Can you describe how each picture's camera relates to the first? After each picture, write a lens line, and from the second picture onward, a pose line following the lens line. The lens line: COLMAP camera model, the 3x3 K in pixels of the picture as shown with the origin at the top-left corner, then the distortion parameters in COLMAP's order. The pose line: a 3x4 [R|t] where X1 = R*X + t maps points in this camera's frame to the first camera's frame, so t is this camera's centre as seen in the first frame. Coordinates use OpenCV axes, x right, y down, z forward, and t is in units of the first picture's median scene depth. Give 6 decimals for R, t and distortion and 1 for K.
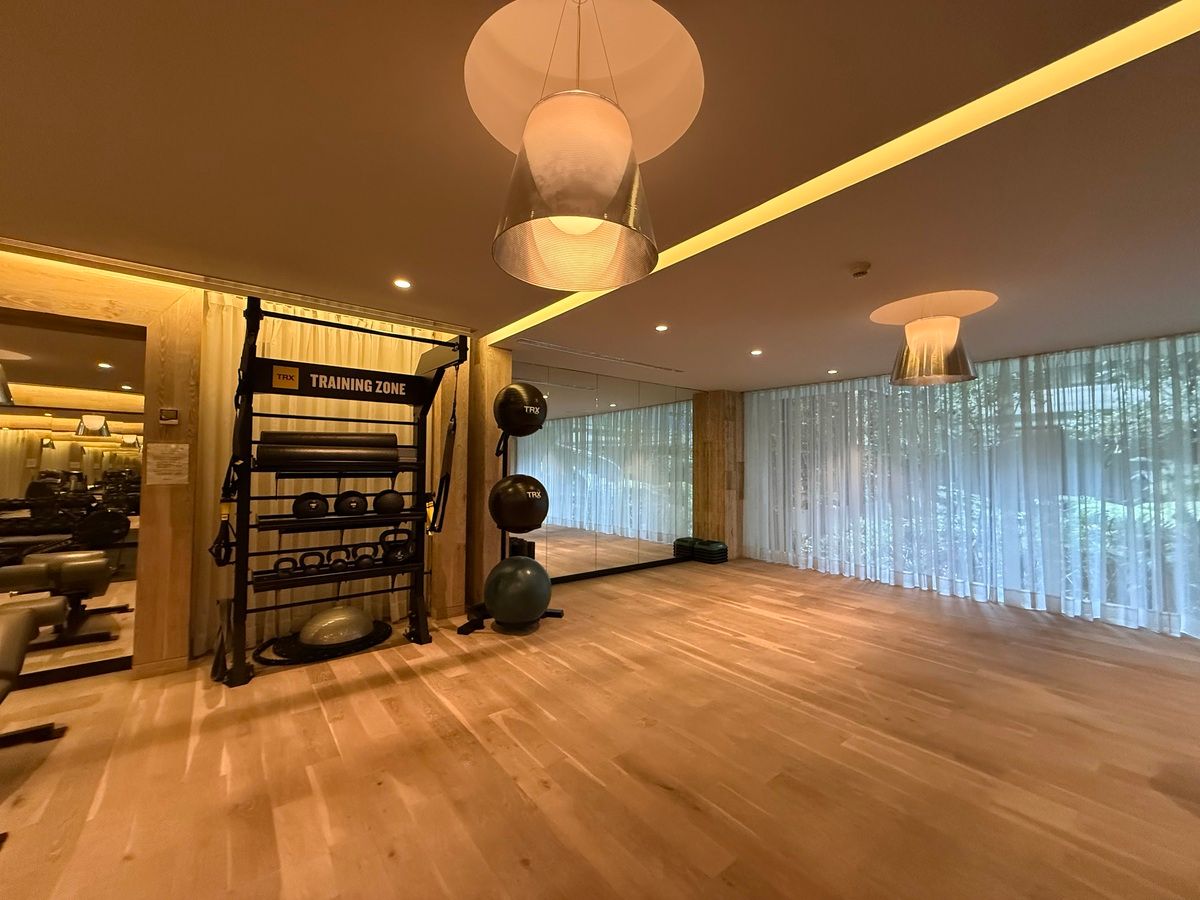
lens RADIAL K [[479.2, 0, 579.0], [0, 479.2, 446.4], [0, 0, 1]] dist [-0.014306, 0.002872]
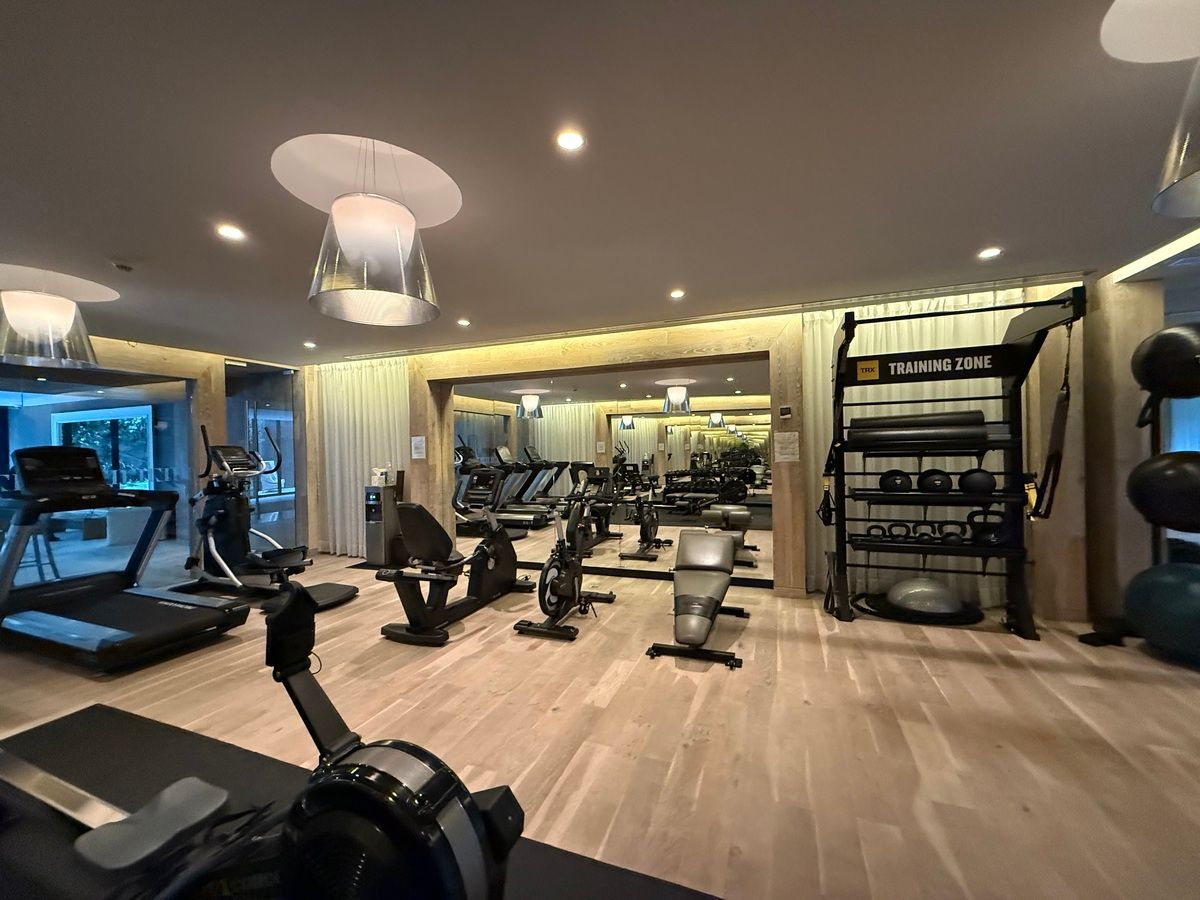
lens RADIAL K [[479.2, 0, 579.0], [0, 479.2, 446.4], [0, 0, 1]] dist [-0.014306, 0.002872]
pose [[0.524010, -0.018725, -0.851506, -0.000889], [0.058514, 0.998188, 0.014059, -0.016663], [0.849700, -0.057192, 0.524156, -0.202139]]
